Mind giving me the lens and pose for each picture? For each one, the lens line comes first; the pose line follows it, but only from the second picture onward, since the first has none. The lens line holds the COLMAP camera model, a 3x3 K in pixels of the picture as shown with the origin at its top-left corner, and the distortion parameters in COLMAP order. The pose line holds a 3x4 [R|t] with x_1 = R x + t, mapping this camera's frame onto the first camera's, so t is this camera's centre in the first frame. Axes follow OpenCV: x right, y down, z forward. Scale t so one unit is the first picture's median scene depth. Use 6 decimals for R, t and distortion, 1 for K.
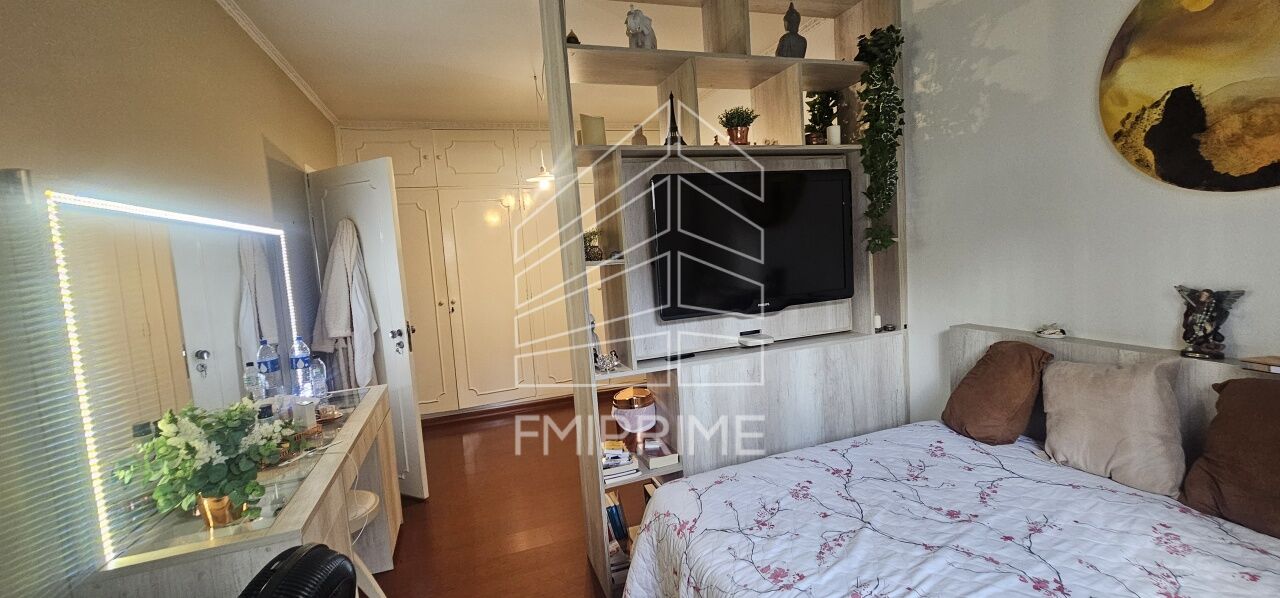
lens RADIAL K [[520.9, 0, 640.0], [0, 520.9, 289.6], [0, 0, 1]] dist [0.000451, -0.000185]
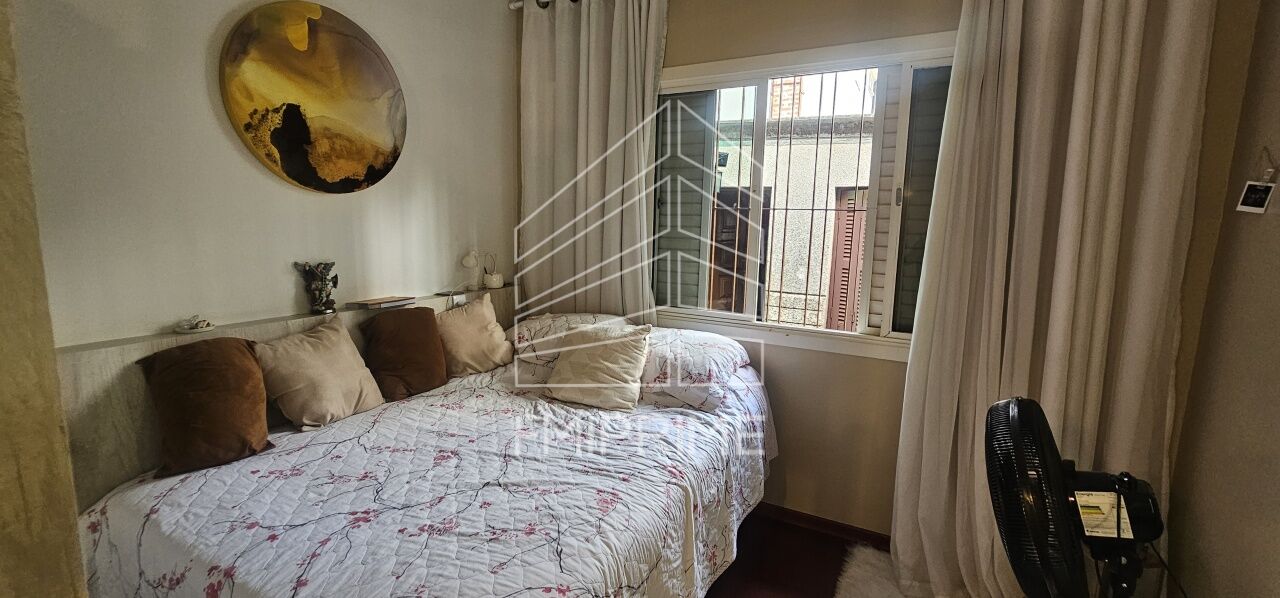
lens RADIAL K [[520.9, 0, 640.0], [0, 520.9, 289.6], [0, 0, 1]] dist [0.000451, -0.000185]
pose [[-0.677548, -0.049086, 0.733838, -0.460266], [0.081594, 0.986595, 0.141328, -0.053219], [-0.730938, 0.155633, -0.664460, 1.246351]]
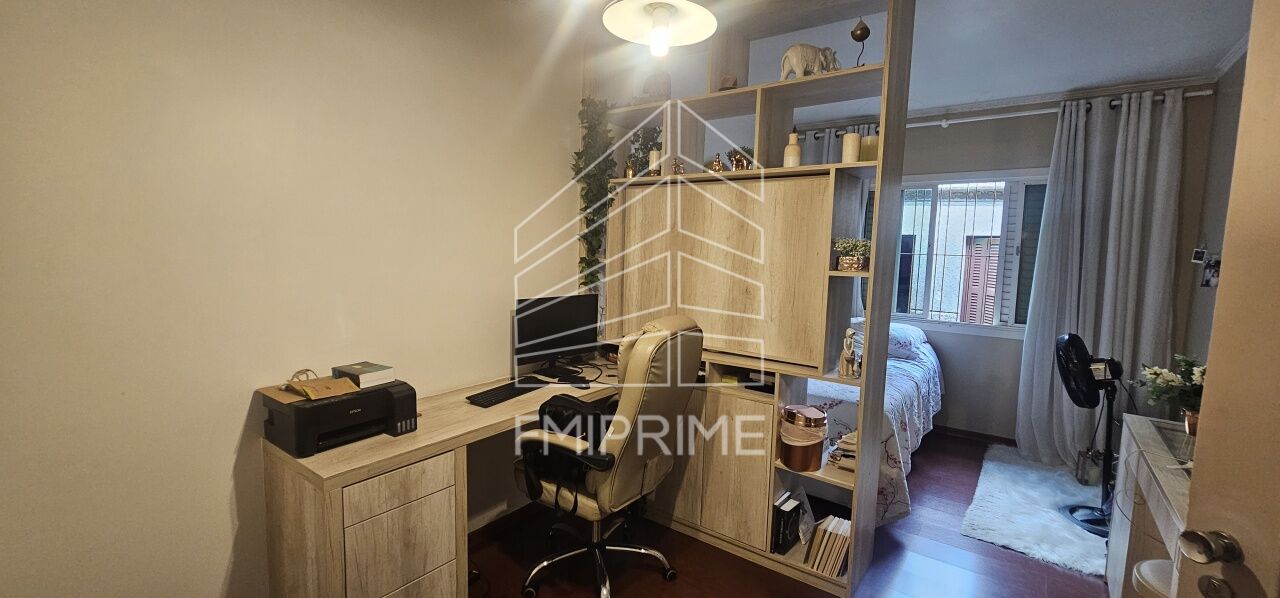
lens RADIAL K [[520.9, 0, 640.0], [0, 520.9, 289.6], [0, 0, 1]] dist [0.000451, -0.000185]
pose [[-0.550195, -0.014508, 0.834910, -0.759716], [0.079089, 0.994449, 0.069399, -0.121311], [-0.831282, 0.104215, -0.545994, 2.050222]]
